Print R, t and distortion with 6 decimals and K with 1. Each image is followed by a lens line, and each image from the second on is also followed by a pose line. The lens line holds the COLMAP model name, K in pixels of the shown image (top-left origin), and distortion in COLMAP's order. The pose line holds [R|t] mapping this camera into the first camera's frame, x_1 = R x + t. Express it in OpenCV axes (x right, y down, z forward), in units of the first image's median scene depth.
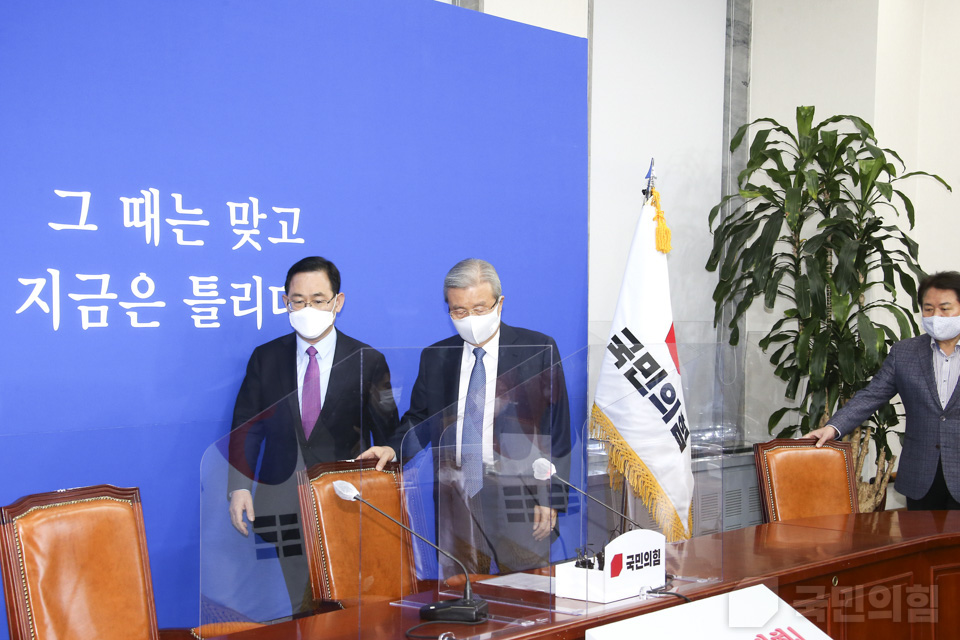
lens RADIAL K [[1520.5, 0, 480.0], [0, 1520.5, 320.0], [0, 0, 1]] dist [0.205396, -0.012816]
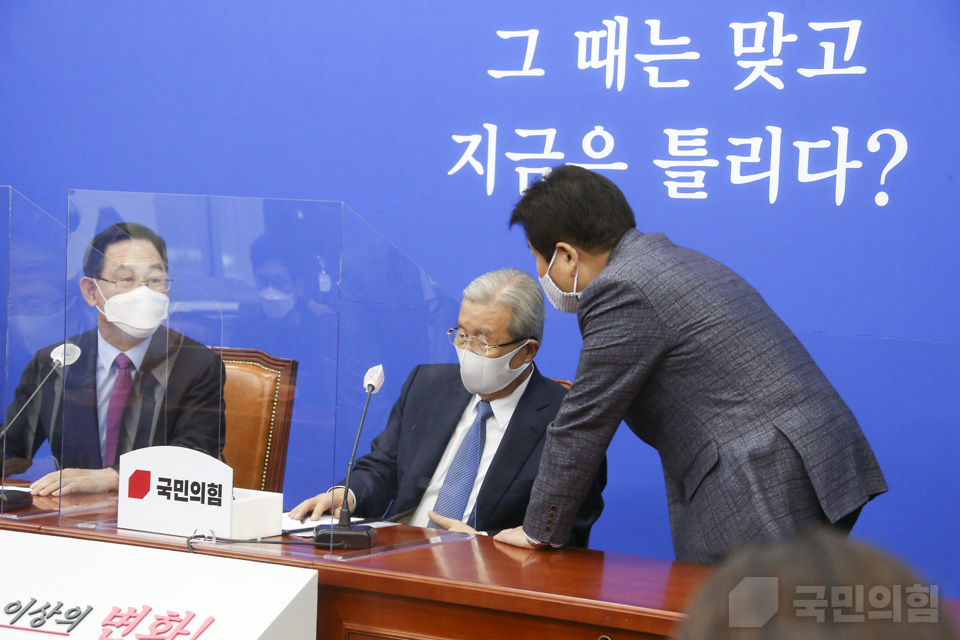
lens RADIAL K [[2531.1, 0, 480.0], [0, 2531.1, 320.0], [0, 0, 1]] dist [0.433979, -0.385950]
pose [[0.059470, 0.048174, -0.997067, 1.053594], [-0.032481, 0.998399, 0.046301, 0.010129], [0.997702, 0.029632, 0.060939, 0.837154]]
